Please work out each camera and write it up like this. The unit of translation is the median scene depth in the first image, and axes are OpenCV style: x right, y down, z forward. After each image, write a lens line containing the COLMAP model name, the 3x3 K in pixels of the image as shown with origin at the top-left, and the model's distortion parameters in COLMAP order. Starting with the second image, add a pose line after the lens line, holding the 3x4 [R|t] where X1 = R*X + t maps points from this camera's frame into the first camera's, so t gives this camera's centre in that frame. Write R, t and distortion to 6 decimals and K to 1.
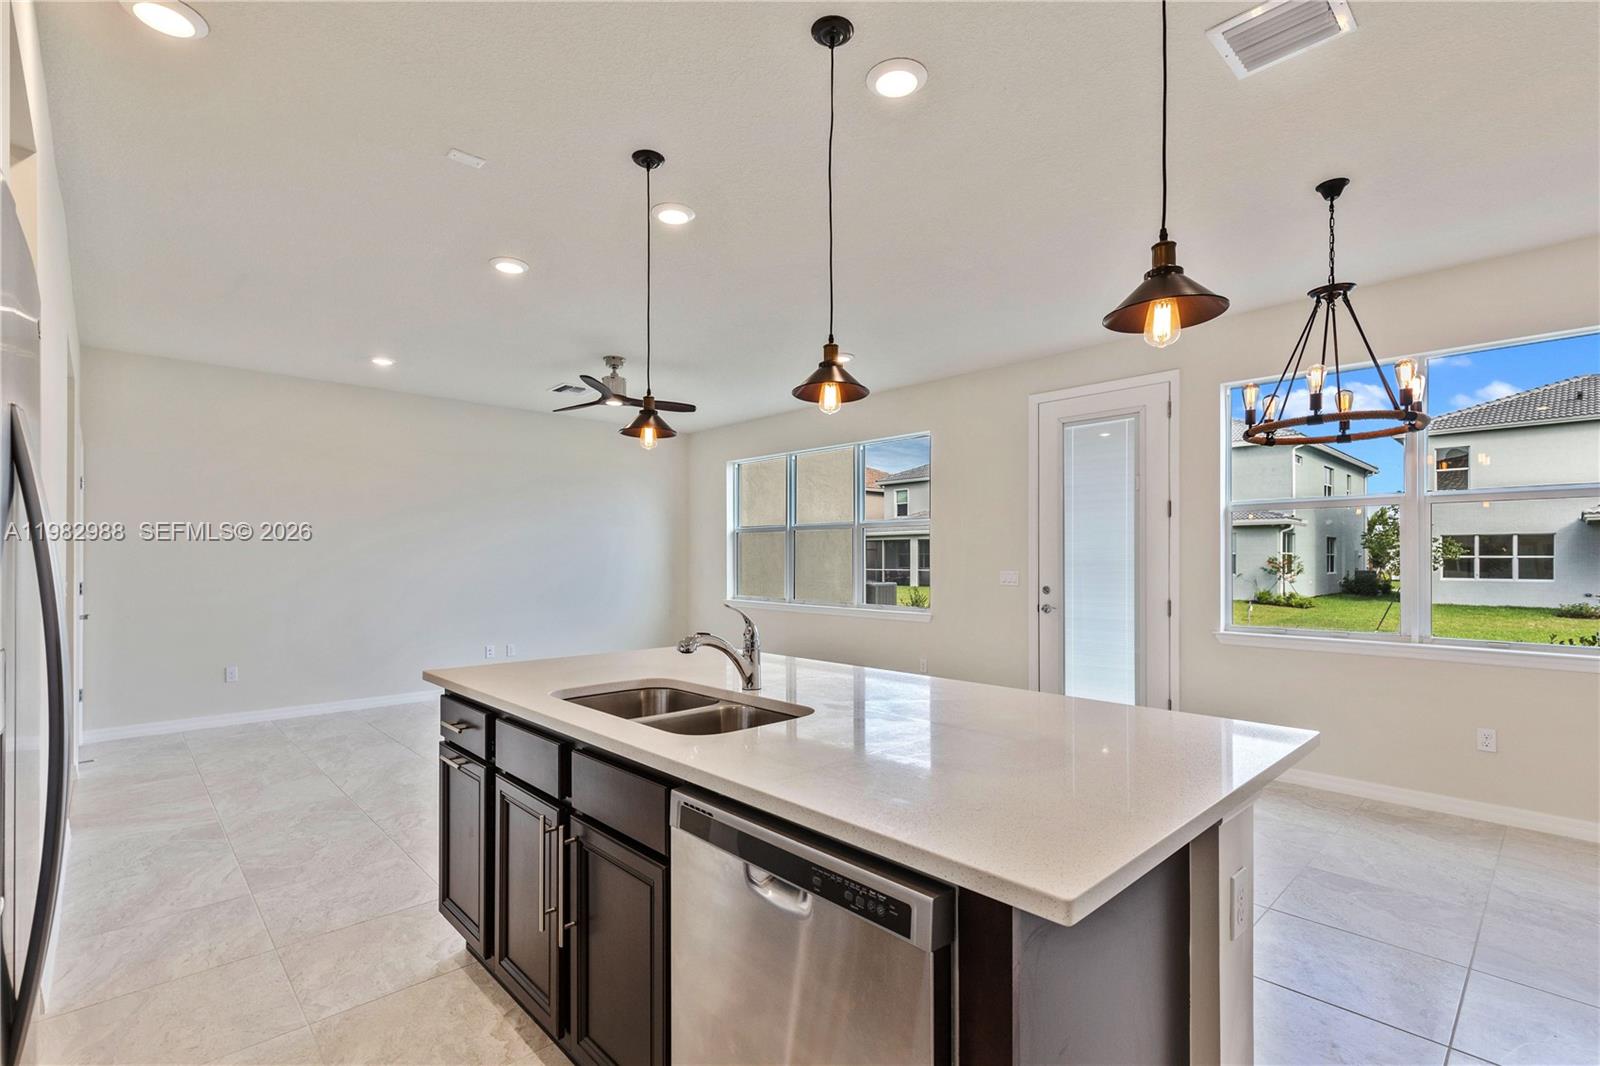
lens RADIAL K [[731.7, 0, 797.0], [0, 731.7, 551.3], [0, 0, 1]] dist [0.001535, 0.000231]
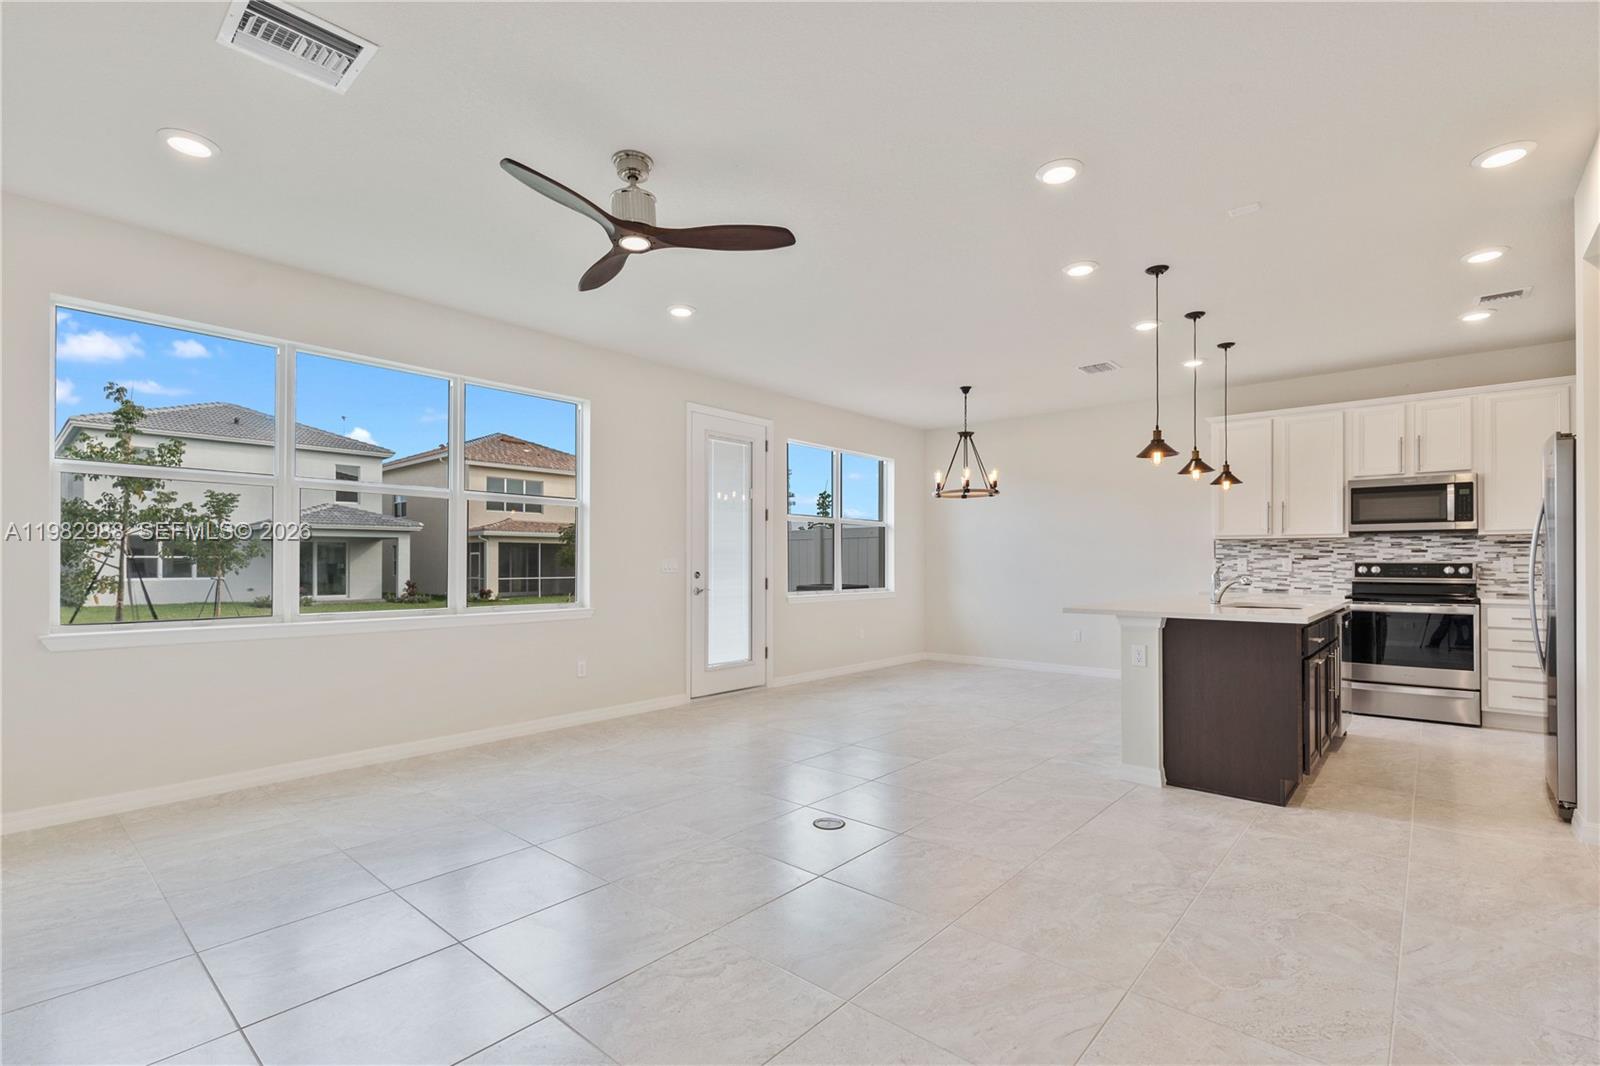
lens RADIAL K [[722.5, 0, 800.1], [0, 722.5, 552.5], [0, 0, 1]] dist [-0.000581, 0.000120]
pose [[-0.093526, 0.016278, 0.995484, -1.366277], [-0.013374, 0.999756, -0.017604, 0.059623], [-0.995527, -0.014960, -0.093286, 1.599123]]
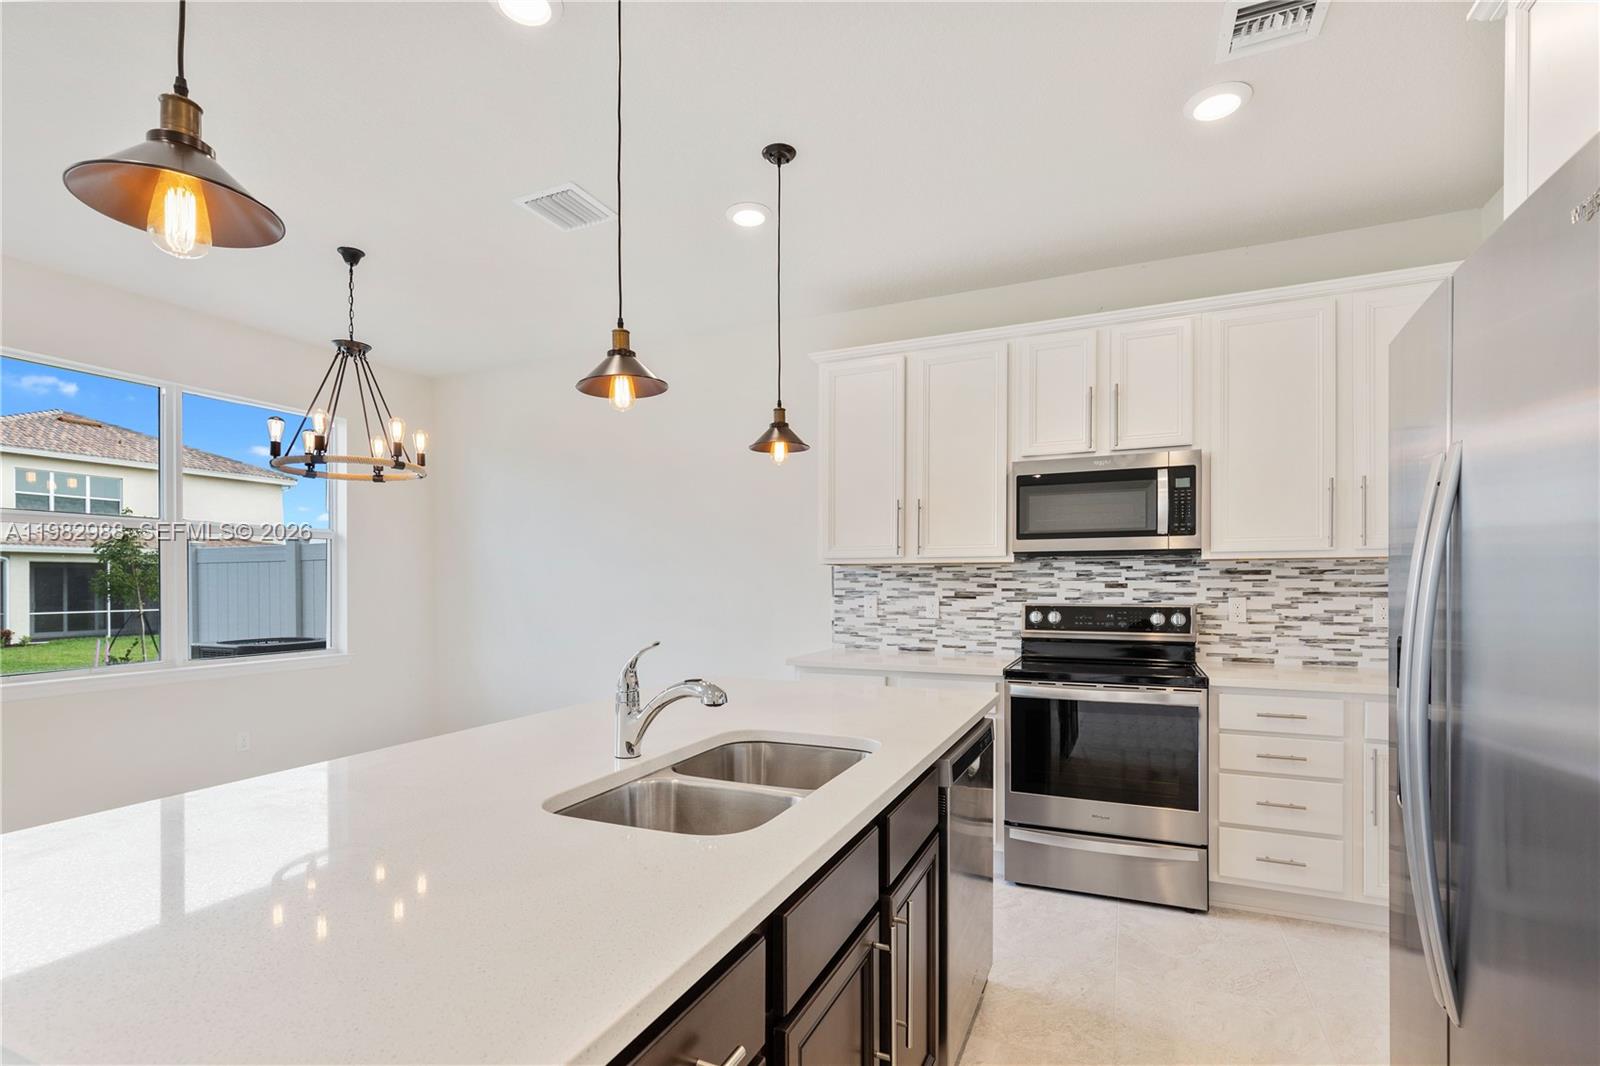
lens RADIAL K [[726.7, 0, 798.3], [0, 726.7, 584.3], [0, 0, 1]] dist [-0.001493, -0.000210]
pose [[-0.381635, 0.001781, 0.924311, -0.525572], [-0.007350, 0.999961, -0.004961, 0.009574], [-0.924284, -0.008687, -0.381607, 0.731333]]
